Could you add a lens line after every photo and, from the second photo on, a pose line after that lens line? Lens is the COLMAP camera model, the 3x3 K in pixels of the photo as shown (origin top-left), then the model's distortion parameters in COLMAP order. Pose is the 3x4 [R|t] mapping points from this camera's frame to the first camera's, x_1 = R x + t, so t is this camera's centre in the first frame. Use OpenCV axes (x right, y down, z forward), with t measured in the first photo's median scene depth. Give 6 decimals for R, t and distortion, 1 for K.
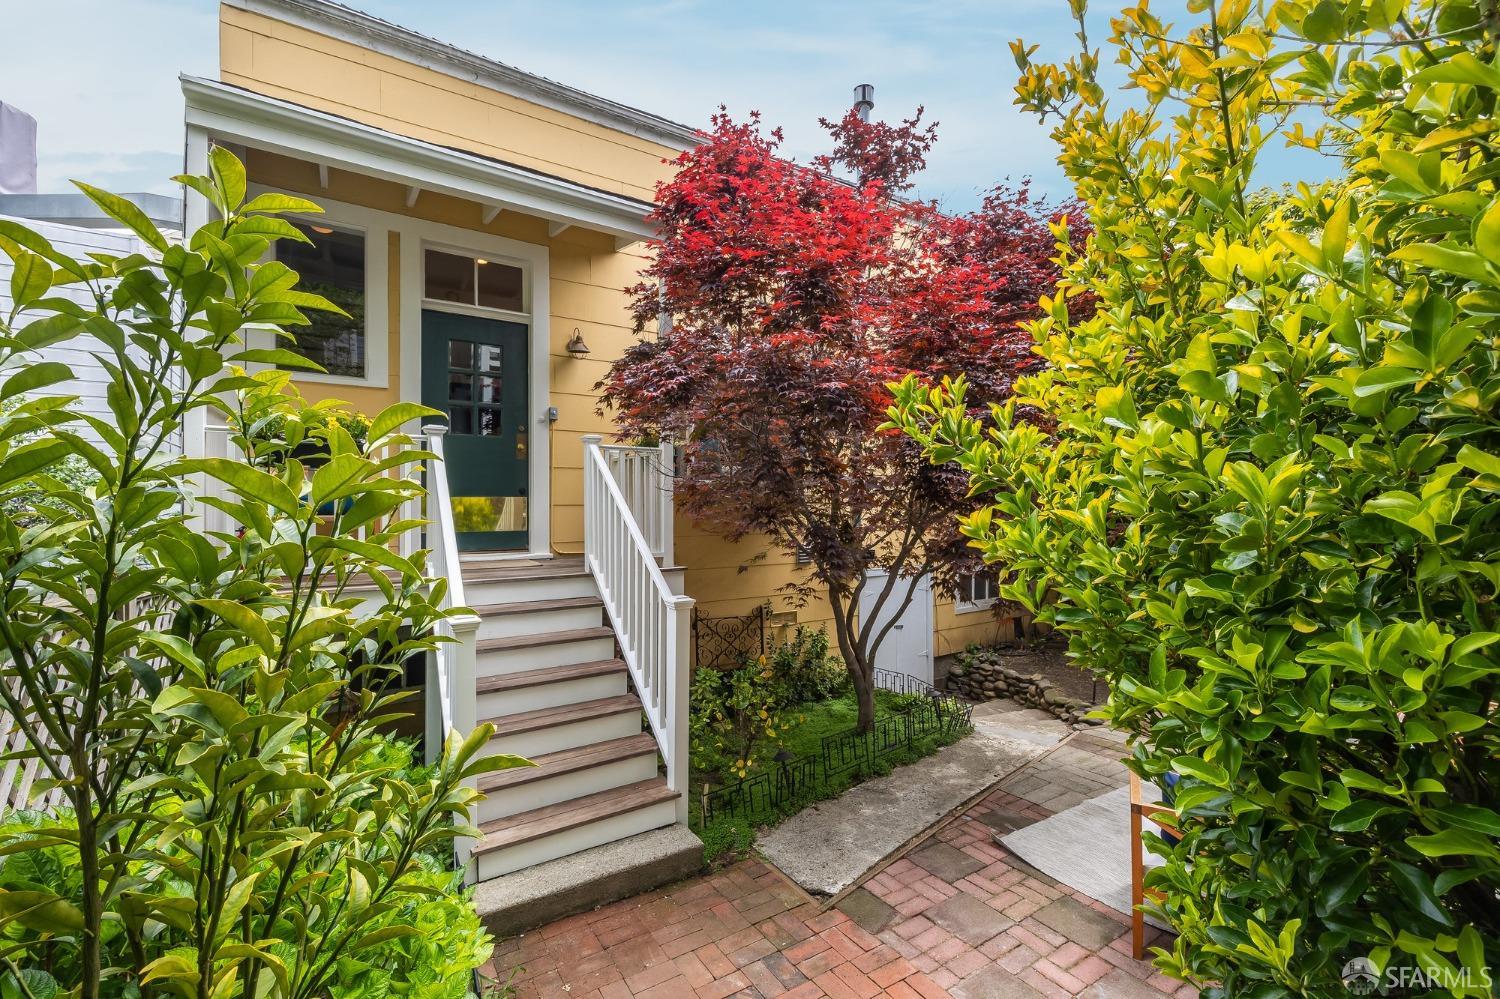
lens RADIAL K [[629.5, 0, 753.7], [0, 629.5, 501.1], [0, 0, 1]] dist [0.004505, -0.000051]
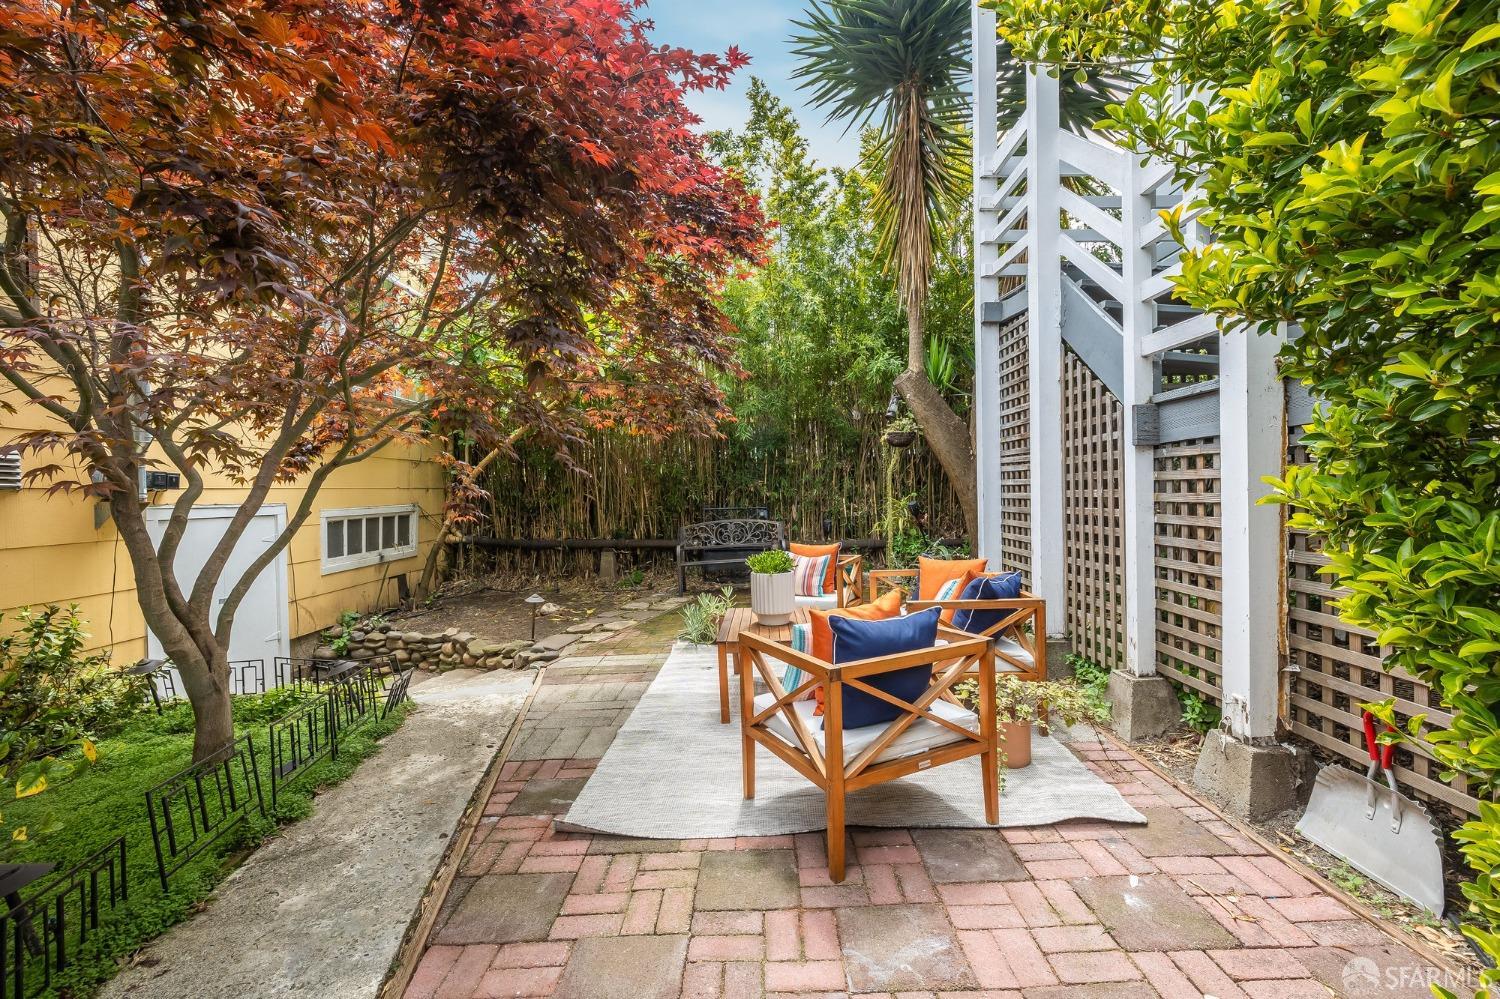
lens RADIAL K [[629.5, 0, 753.2], [0, 629.5, 501.8], [0, 0, 1]] dist [0.004505, -0.000051]
pose [[0.543209, -0.012861, 0.839499, -0.019619], [-0.002389, 0.999855, 0.016863, 0.147005], [-0.839594, -0.011166, 0.543099, 0.362172]]
